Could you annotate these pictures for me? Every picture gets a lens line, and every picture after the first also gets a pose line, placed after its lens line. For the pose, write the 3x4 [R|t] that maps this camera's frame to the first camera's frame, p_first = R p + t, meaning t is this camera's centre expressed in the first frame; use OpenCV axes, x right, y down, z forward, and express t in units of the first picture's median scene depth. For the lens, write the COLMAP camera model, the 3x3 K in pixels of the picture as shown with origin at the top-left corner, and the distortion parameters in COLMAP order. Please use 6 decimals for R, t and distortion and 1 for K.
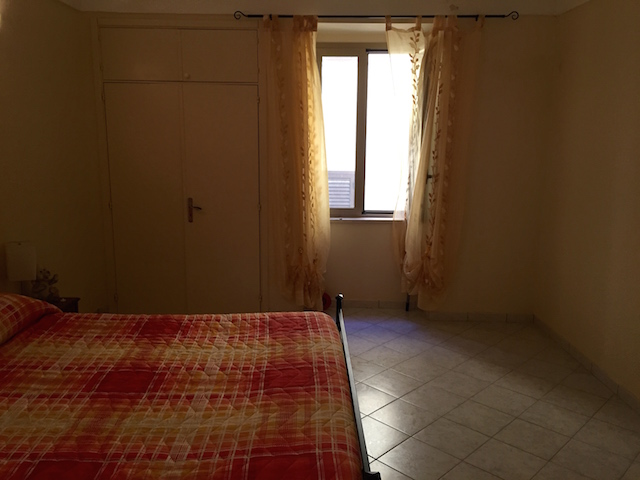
lens RADIAL K [[545.8, 0, 320.0], [0, 545.8, 240.0], [0, 0, 1]] dist [0.094844, -0.134925]
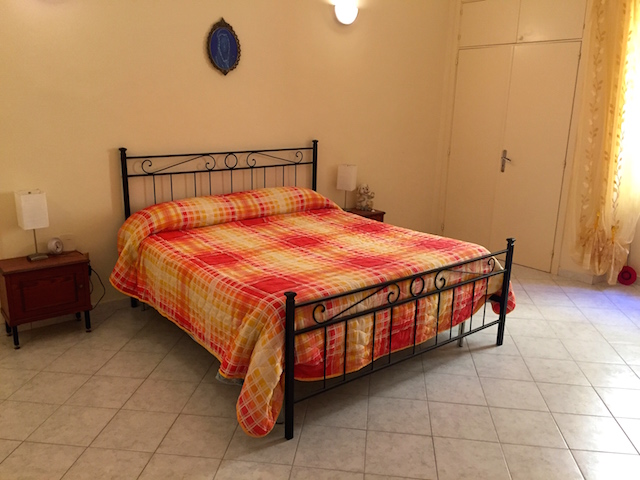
lens RADIAL K [[545.8, 0, 320.0], [0, 545.8, 240.0], [0, 0, 1]] dist [0.094844, -0.134925]
pose [[0.607502, 0.203248, -0.767875, 0.536564], [-0.160358, 0.978186, 0.132048, 0.017993], [0.777963, 0.042915, 0.626842, 0.017429]]
